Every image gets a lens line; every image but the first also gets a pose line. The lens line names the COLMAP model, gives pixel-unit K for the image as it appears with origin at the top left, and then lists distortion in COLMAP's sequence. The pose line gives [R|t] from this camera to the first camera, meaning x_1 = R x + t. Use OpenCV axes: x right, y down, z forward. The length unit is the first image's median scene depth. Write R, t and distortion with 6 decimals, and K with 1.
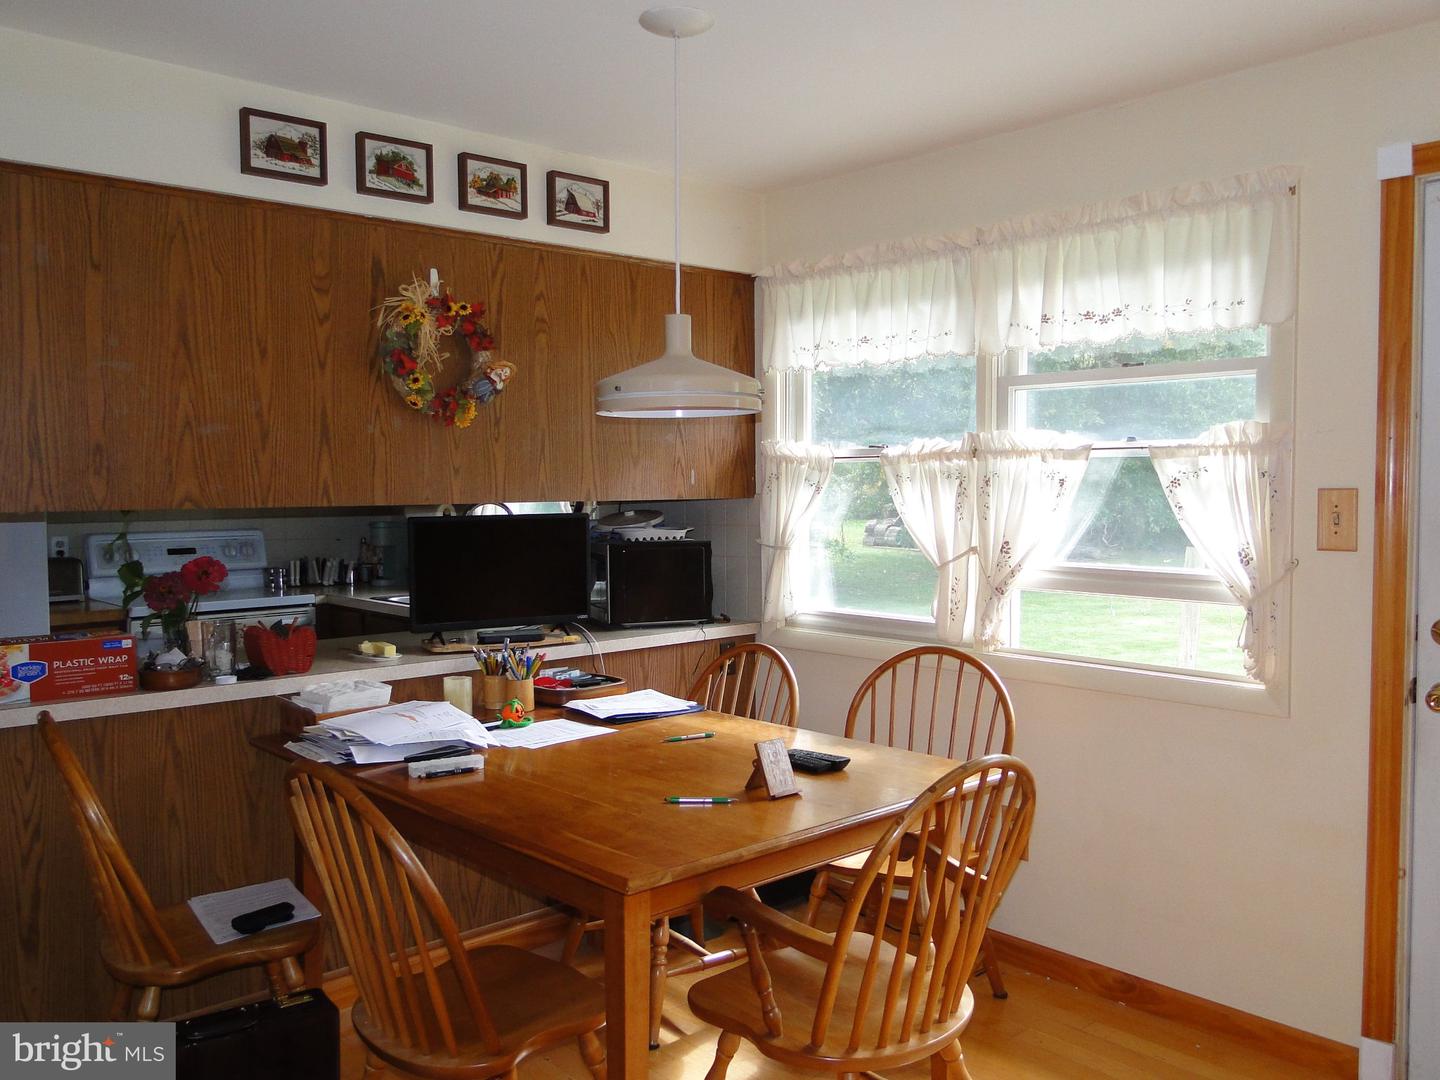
lens RADIAL K [[1191.5, 0, 719.7], [0, 1191.5, 537.2], [0, 0, 1]] dist [0.010246, -0.004968]
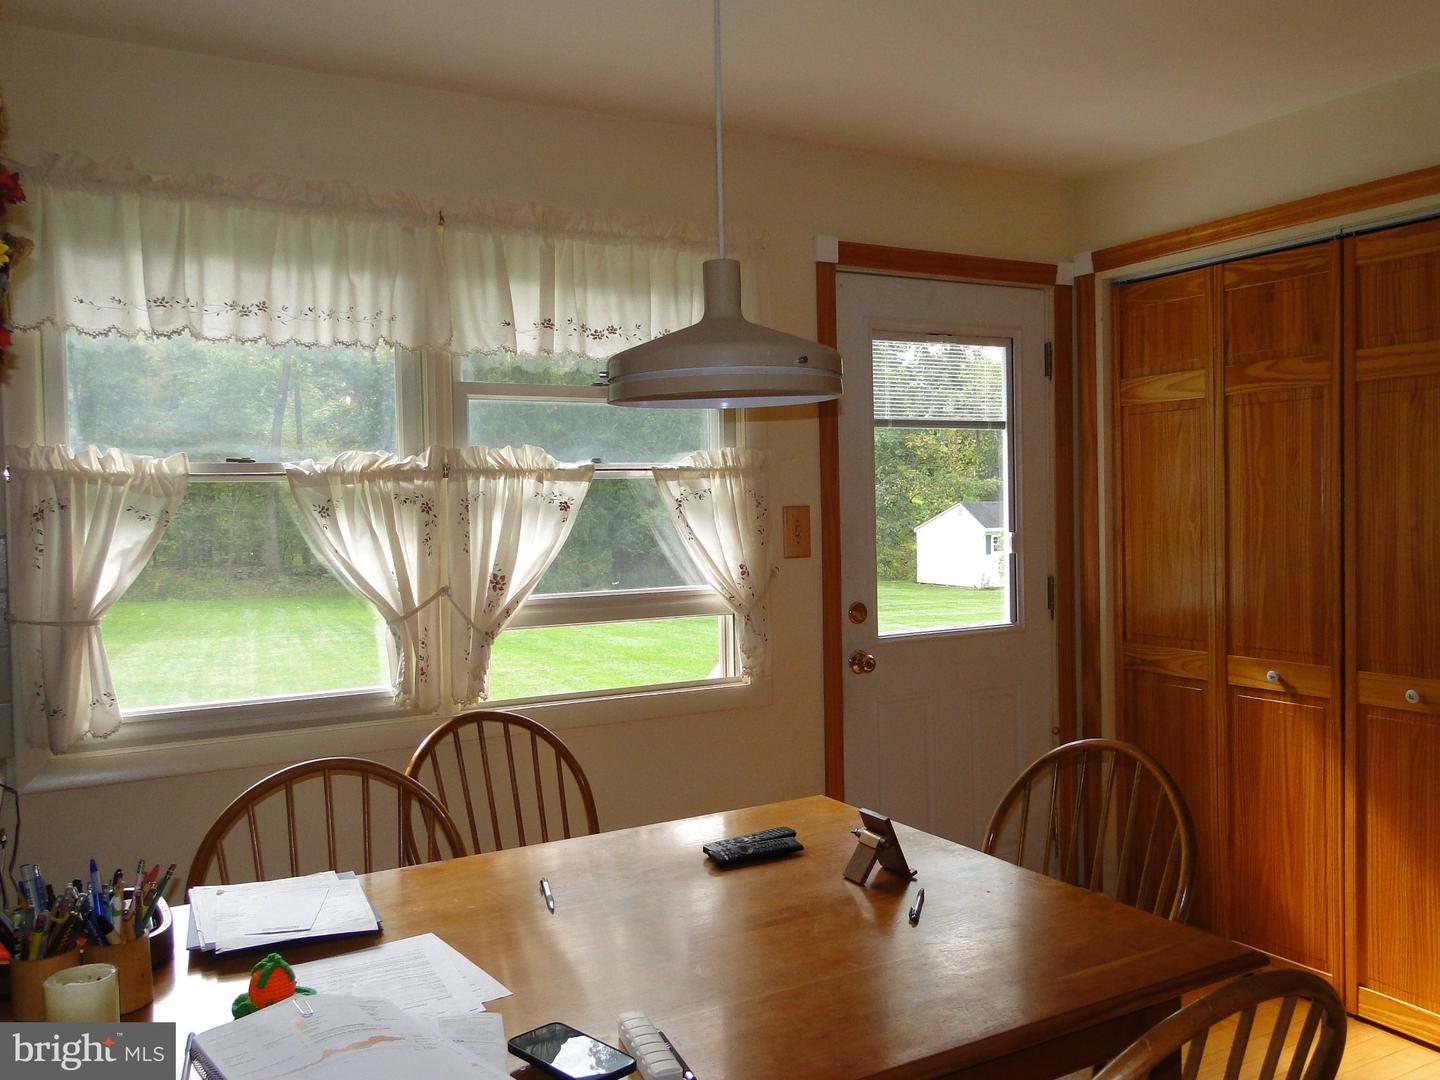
lens RADIAL K [[1191.5, 0, 721.2], [0, 1191.5, 538.9], [0, 0, 1]] dist [0.010246, -0.004968]
pose [[0.220171, -0.035735, 0.974806, -0.577863], [0.063702, 0.997722, 0.022187, -0.033251], [-0.973379, 0.057212, 0.221946, 0.682341]]
